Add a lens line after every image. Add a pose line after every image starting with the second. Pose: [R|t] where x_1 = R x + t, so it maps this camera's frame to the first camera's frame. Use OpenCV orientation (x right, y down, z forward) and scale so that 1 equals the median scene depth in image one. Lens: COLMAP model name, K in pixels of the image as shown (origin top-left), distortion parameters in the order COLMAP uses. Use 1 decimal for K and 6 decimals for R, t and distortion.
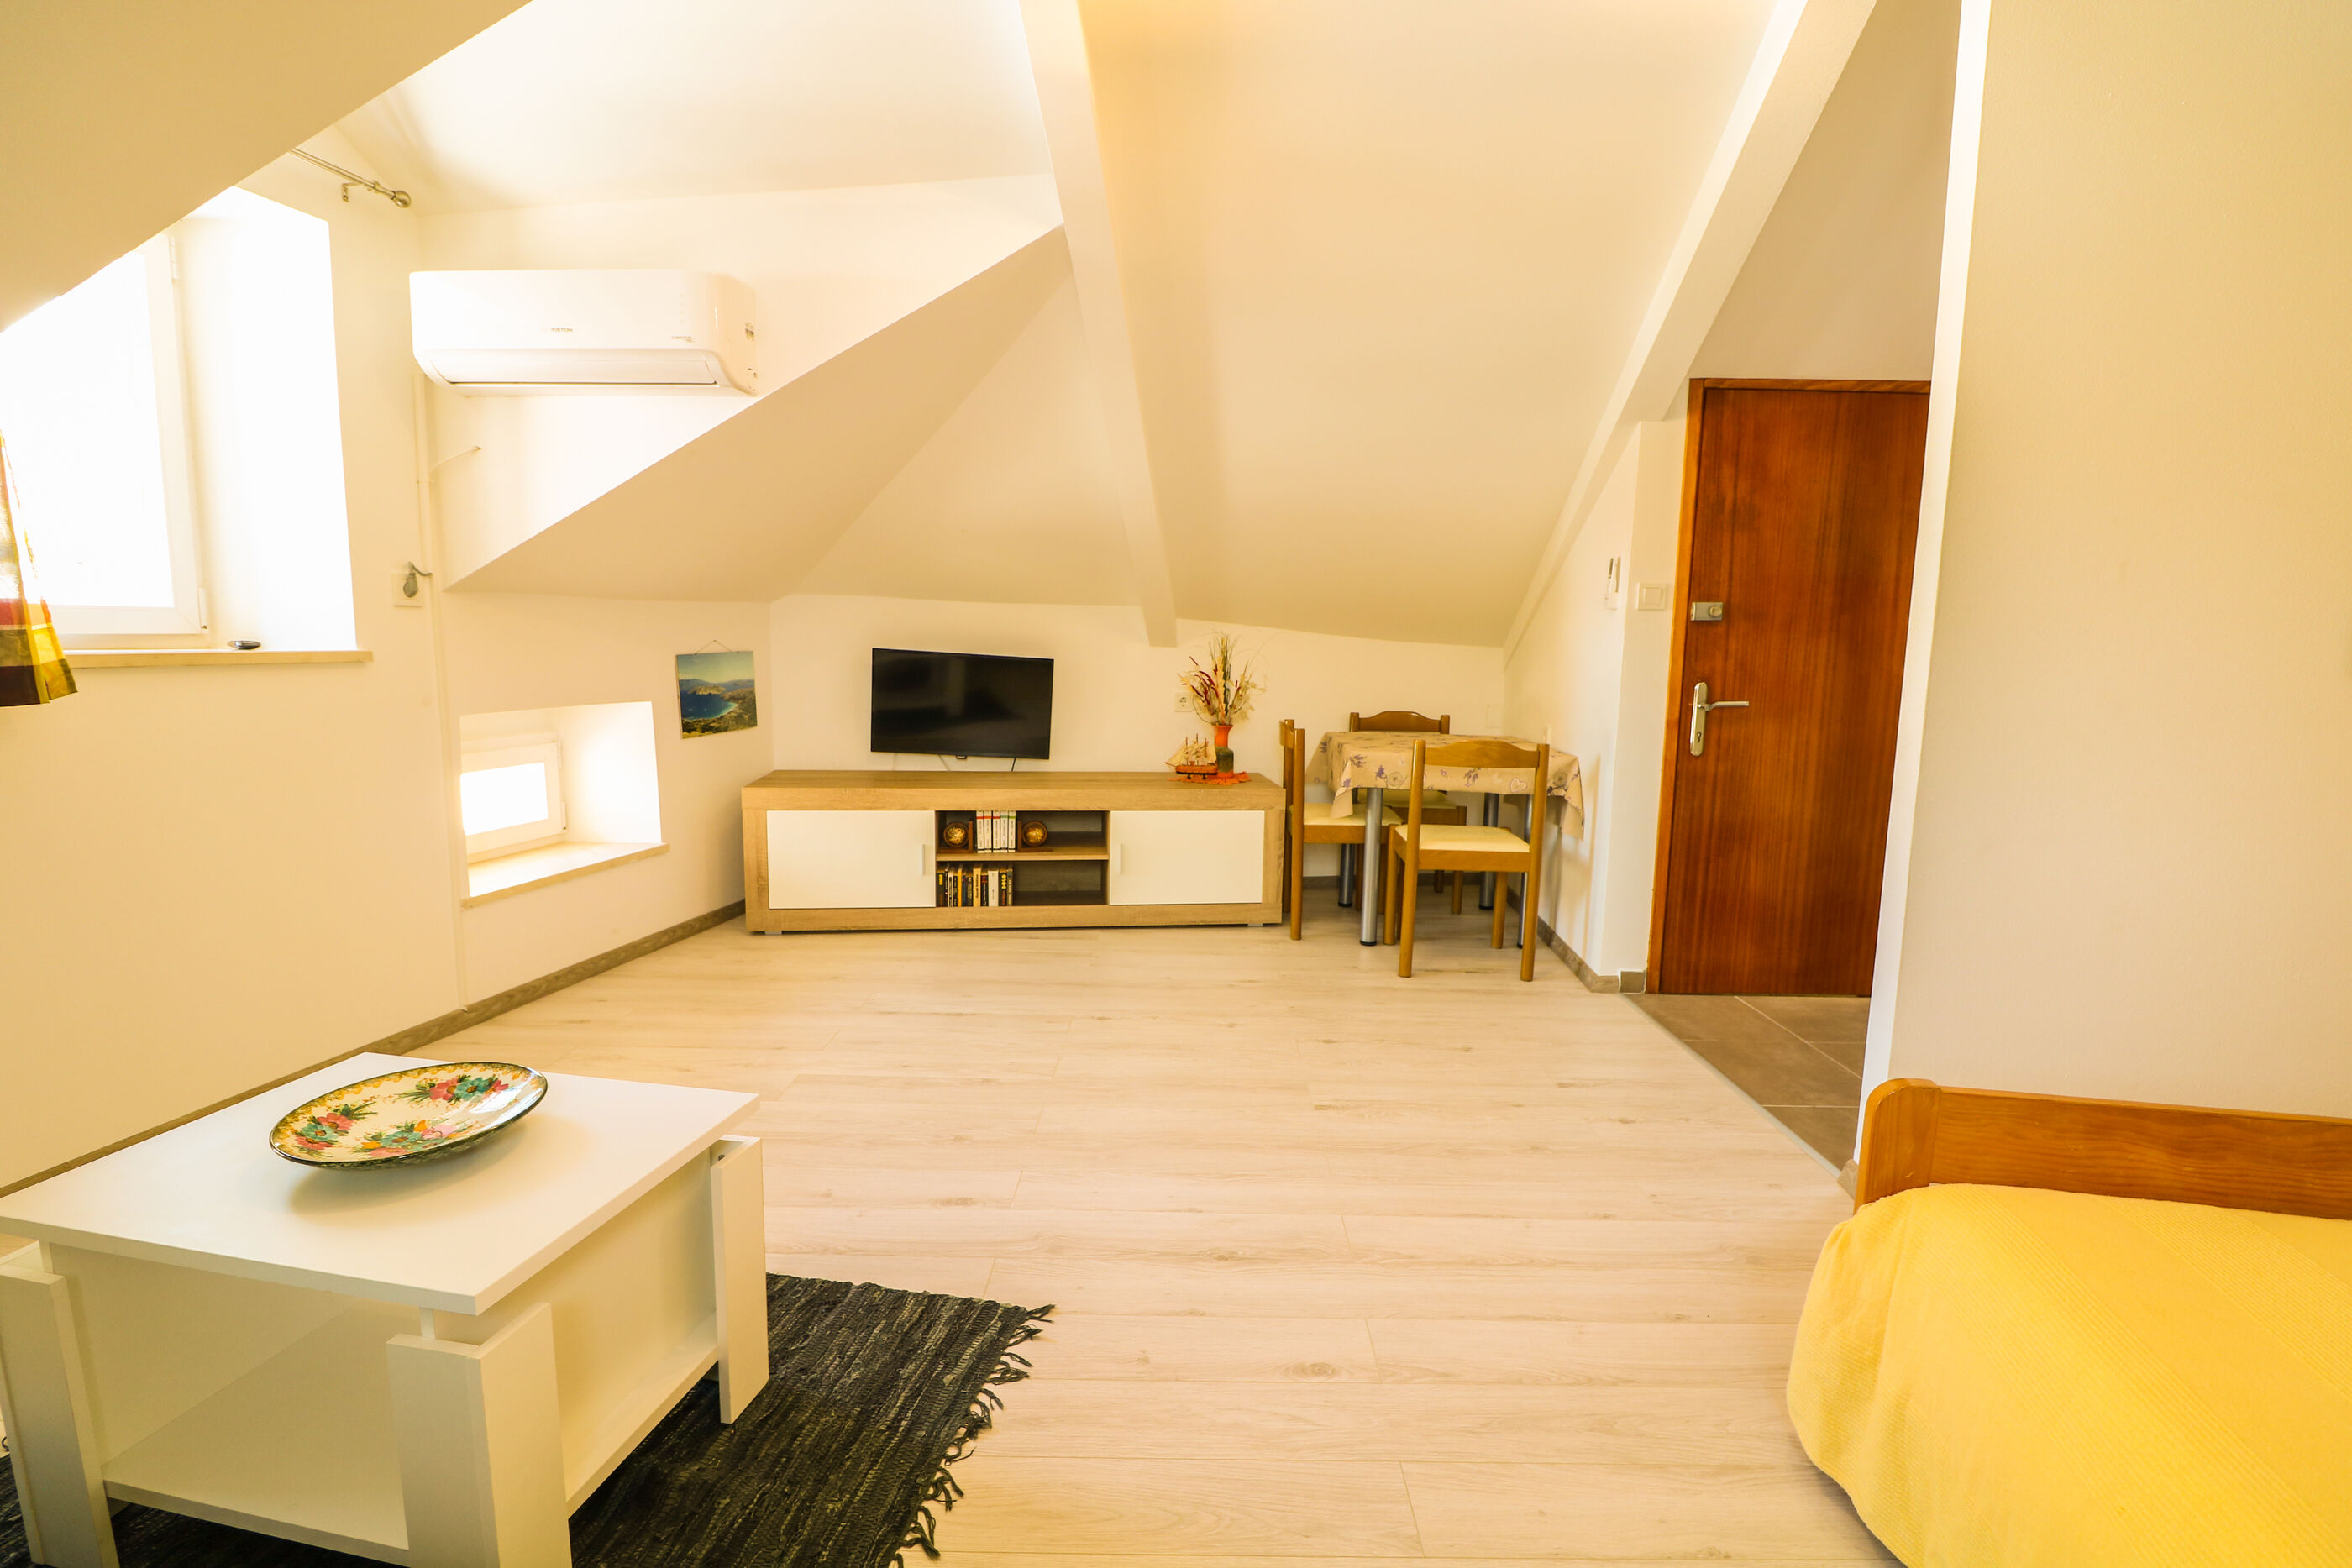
lens RADIAL K [[1088.3, 0, 1189.6], [0, 1088.3, 781.6], [0, 0, 1]] dist [0.001478, -0.014814]
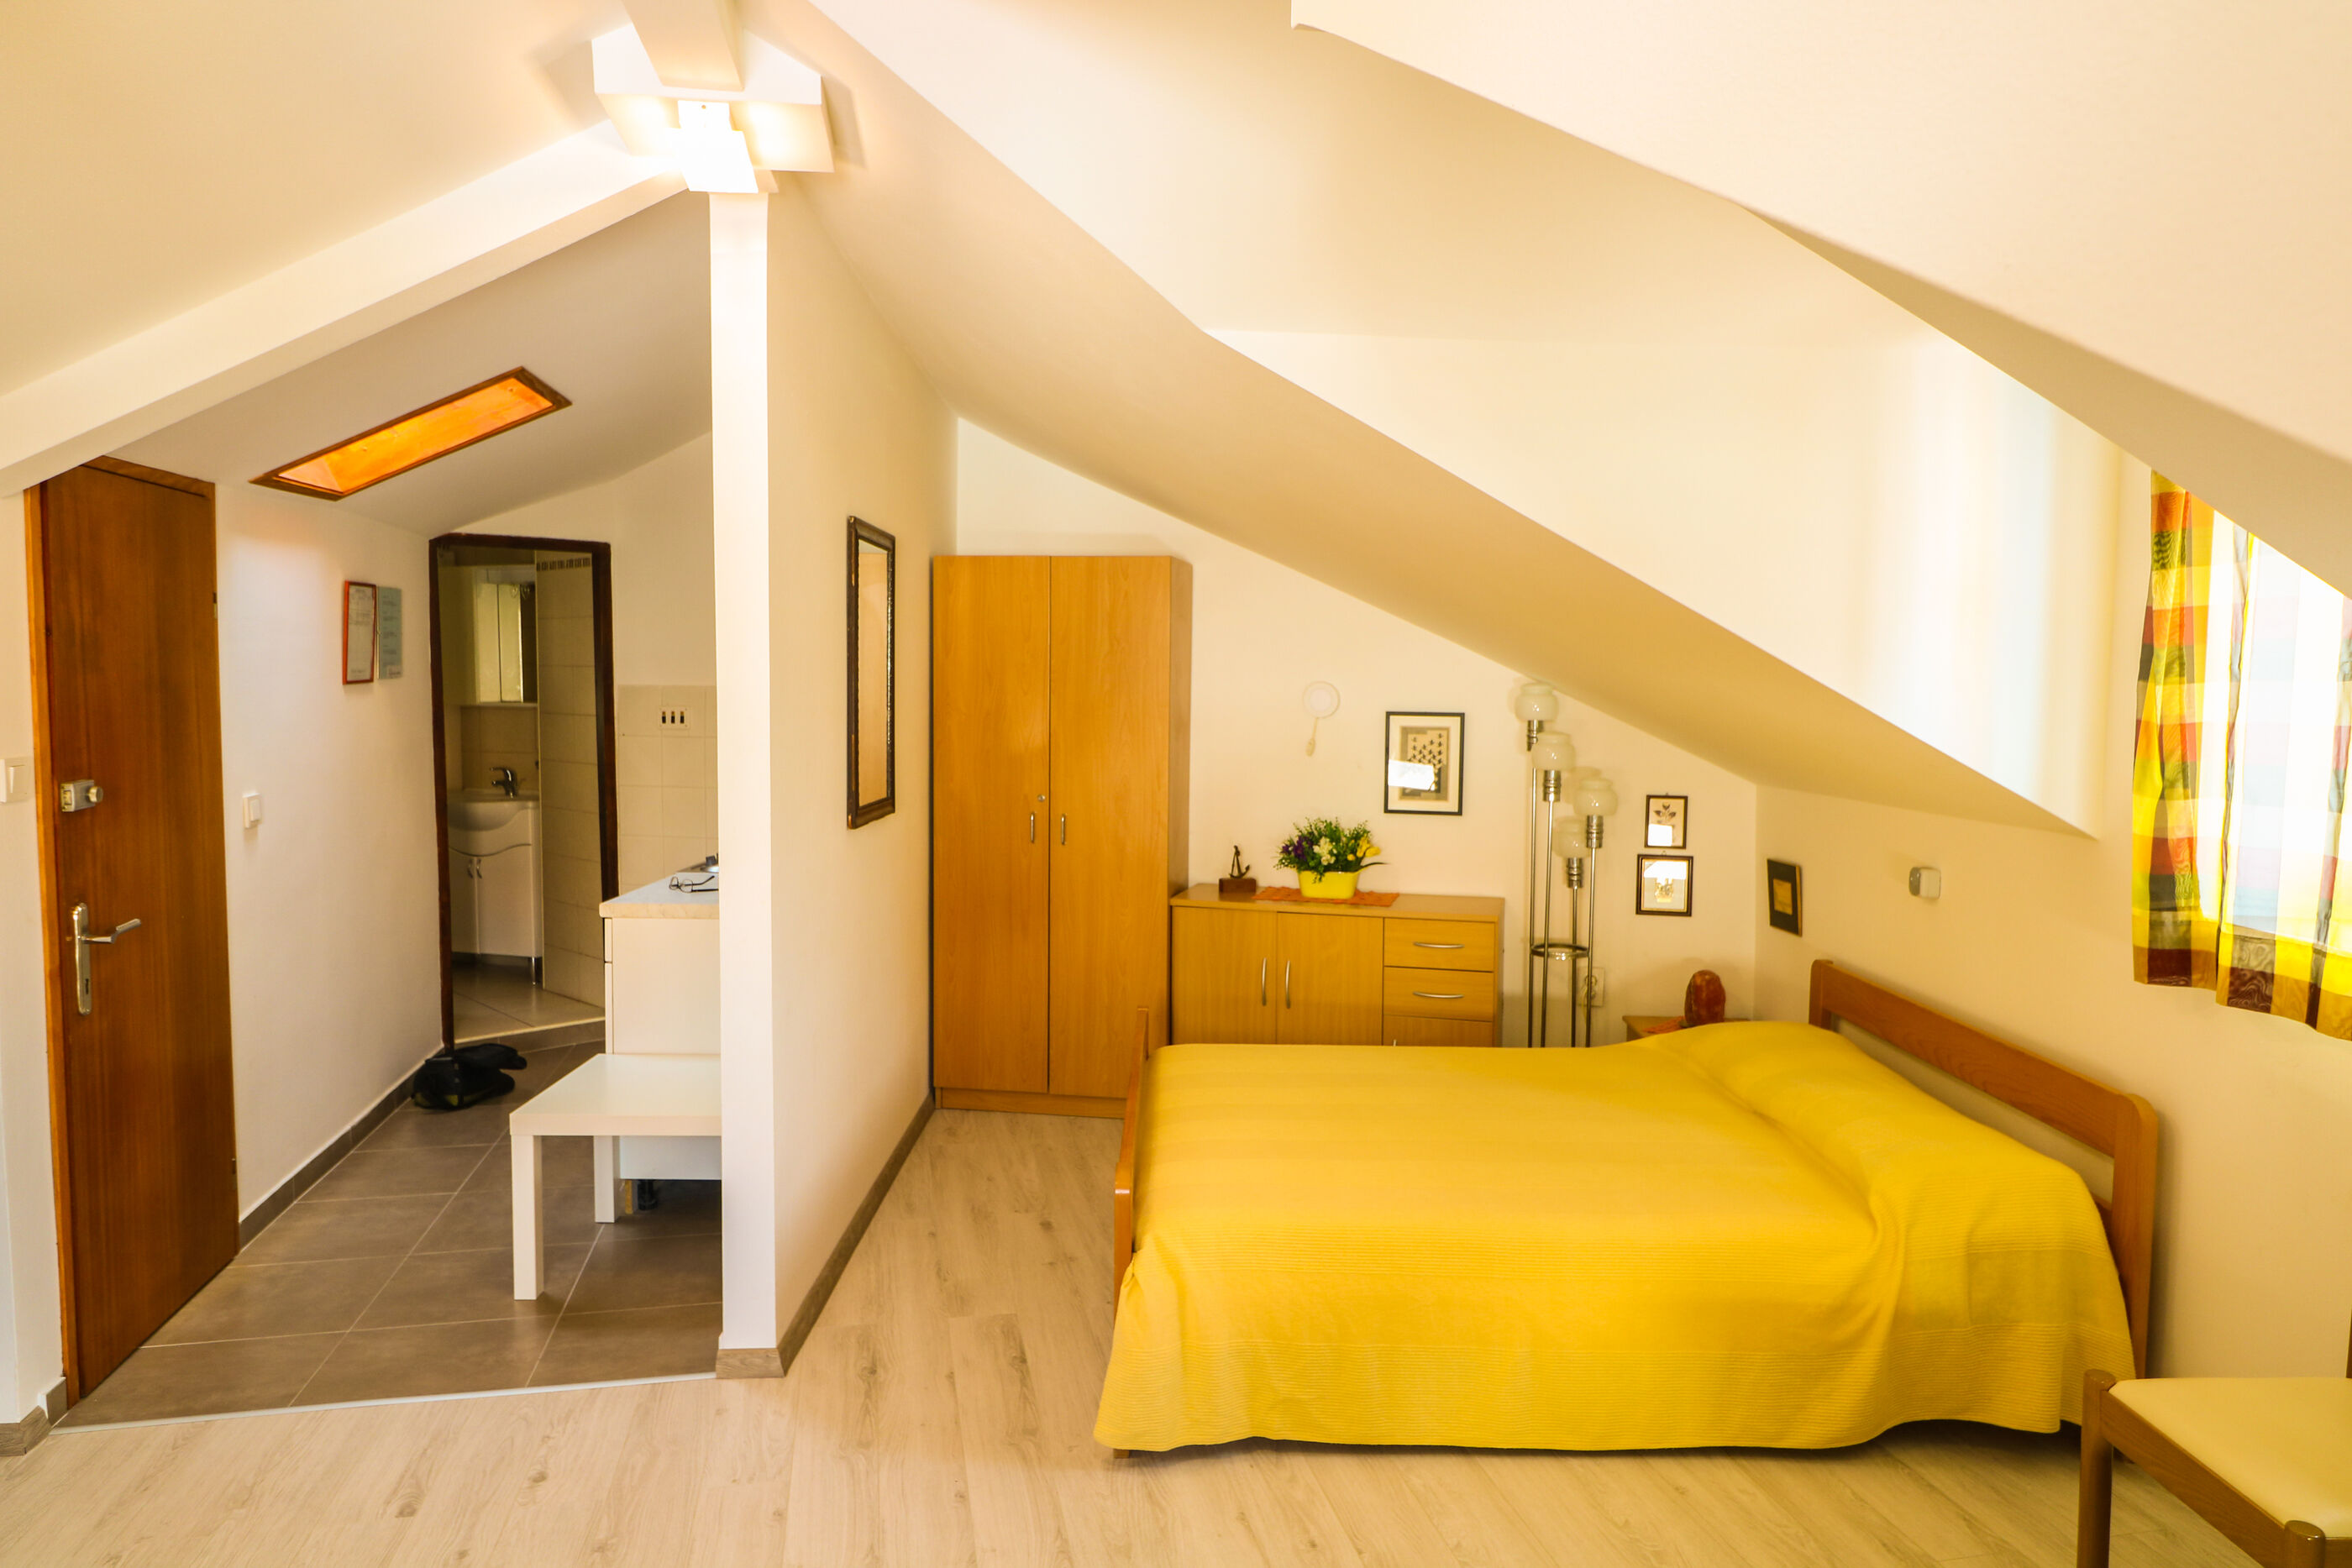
lens RADIAL K [[1496.9, 0, 1192.8], [0, 1496.9, 780.5], [0, 0, 1]] dist [0.013015, -0.015681]
pose [[-0.208853, -0.091779, 0.973631, -0.451761], [0.112640, 0.986703, 0.117174, -0.164691], [-0.971439, 0.134142, -0.195737, 0.443226]]
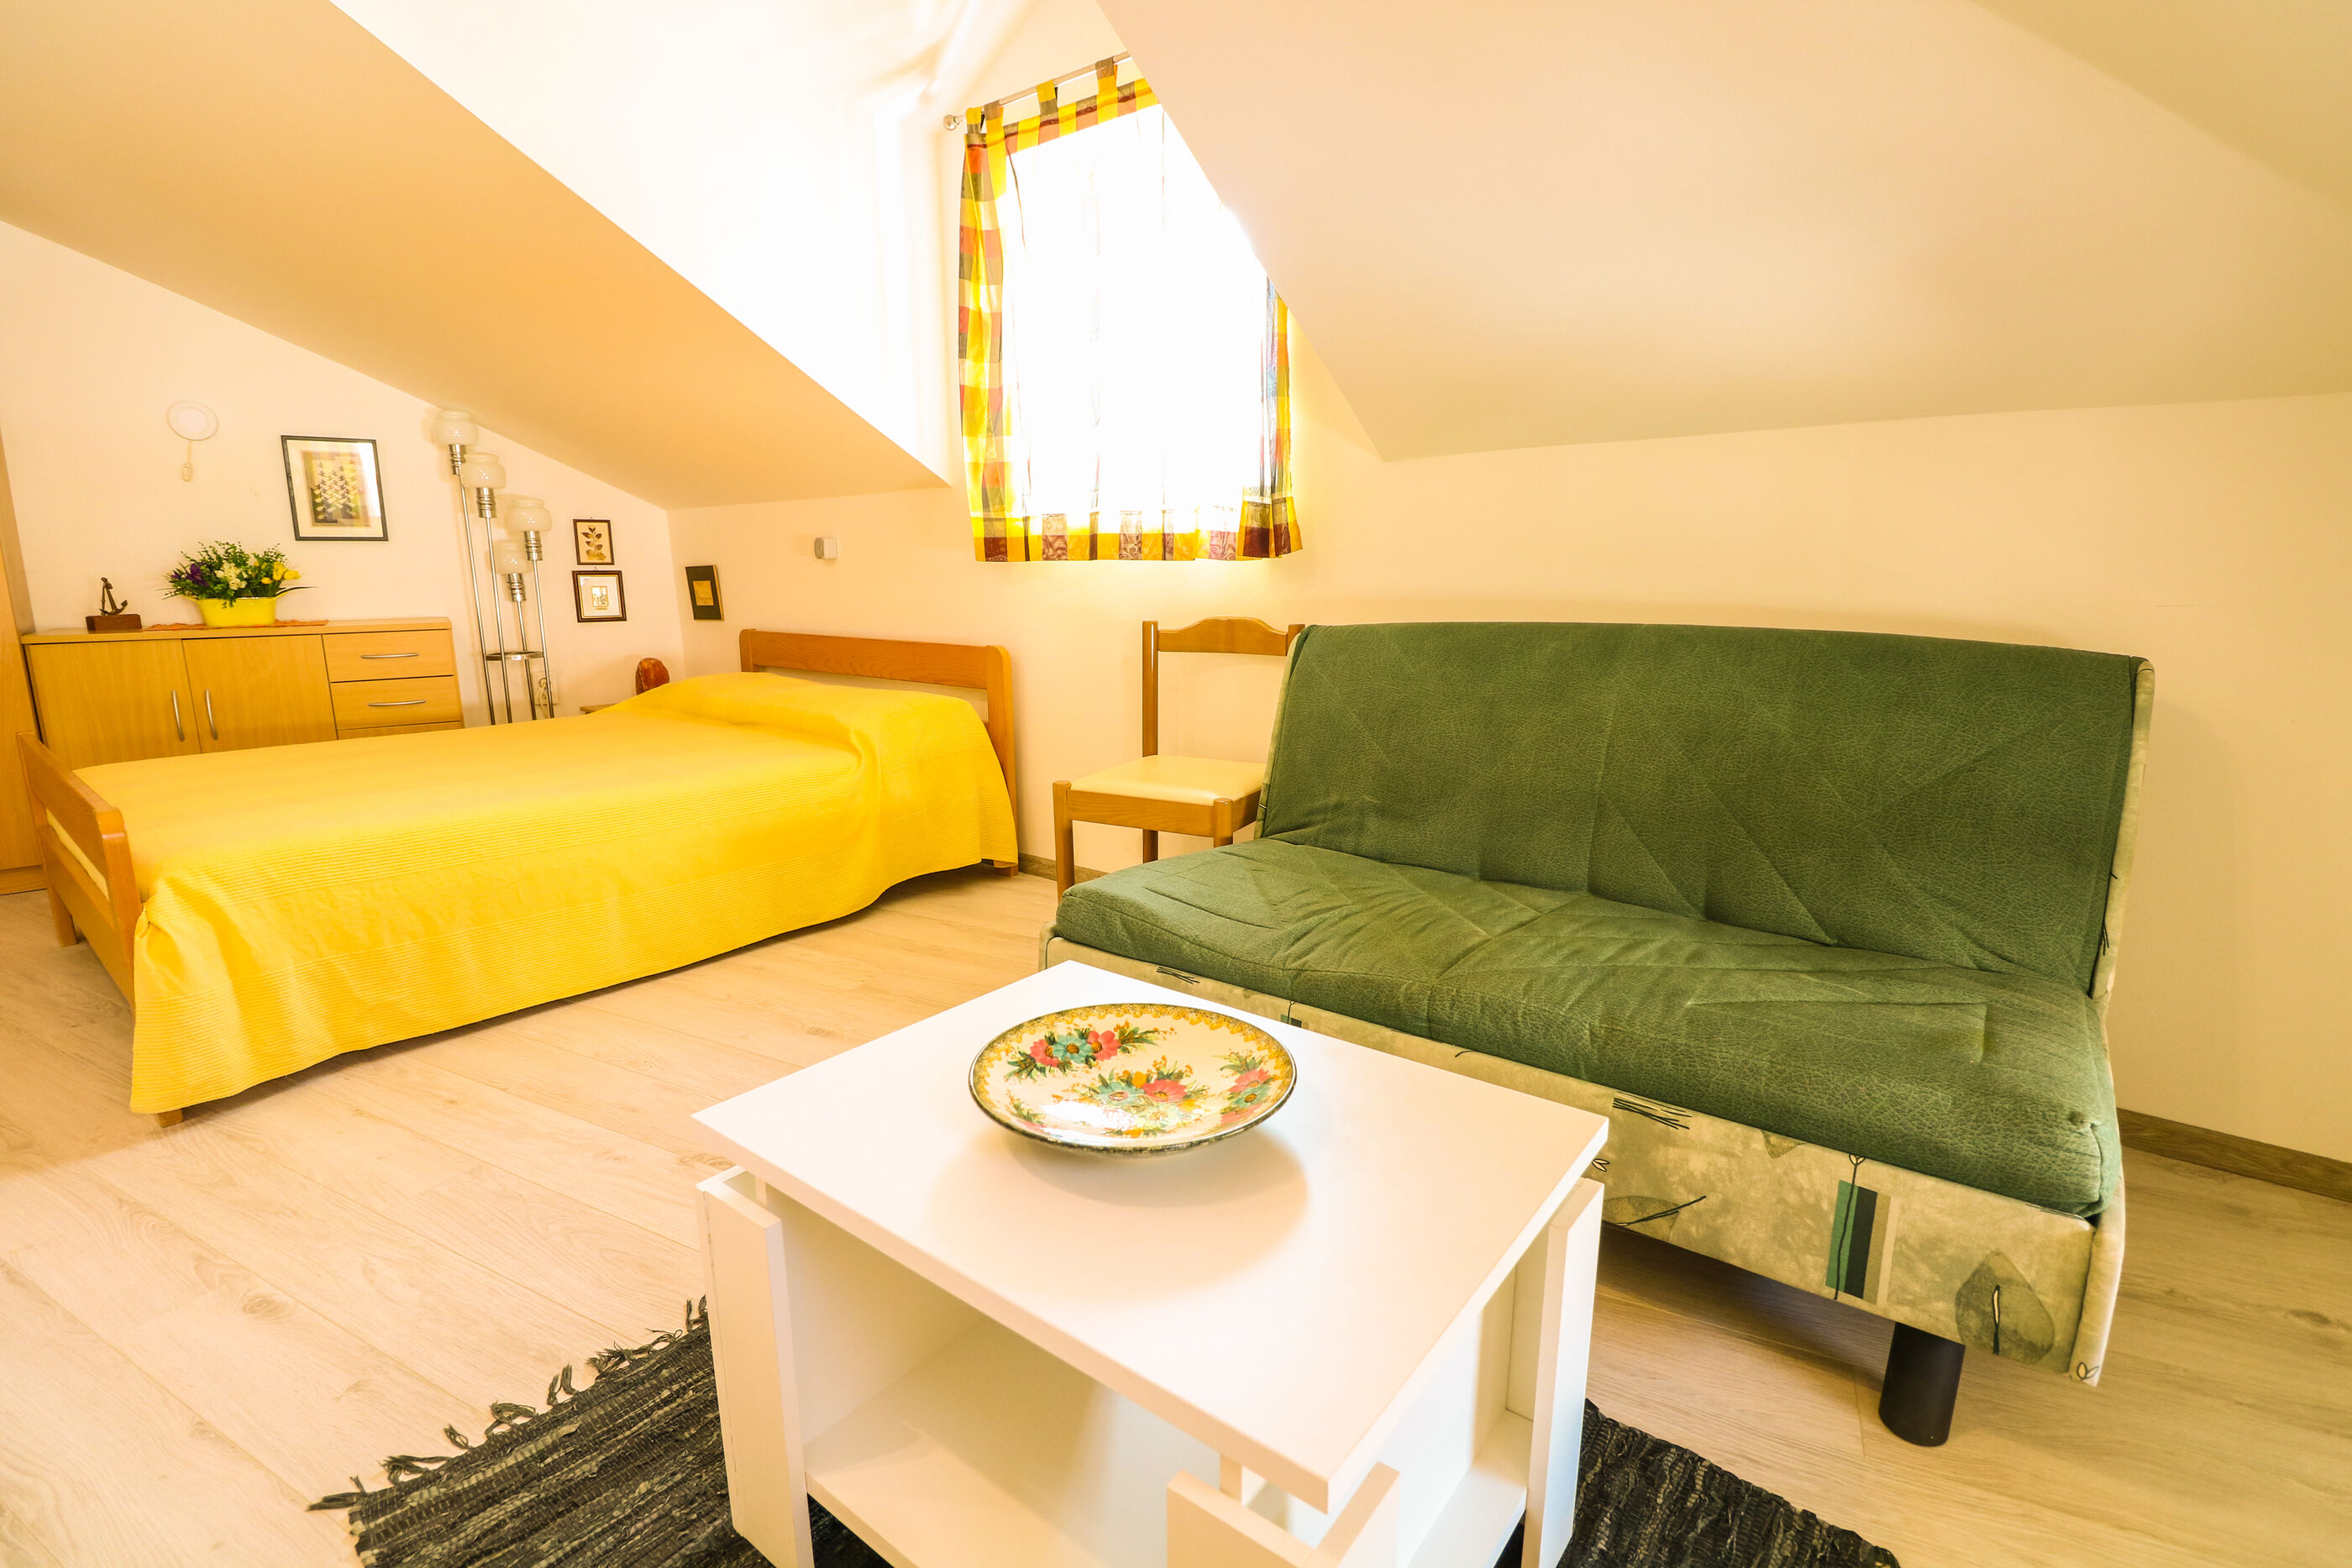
lens RADIAL K [[1087.4, 0, 1193.6], [0, 1087.4, 774.1], [0, 0, 1]] dist [-0.000104, -0.013641]
pose [[-0.889622, -0.105870, 0.444257, -0.358609], [0.042570, 0.949302, 0.311471, -0.034187], [-0.454710, 0.296003, -0.840013, 0.523455]]
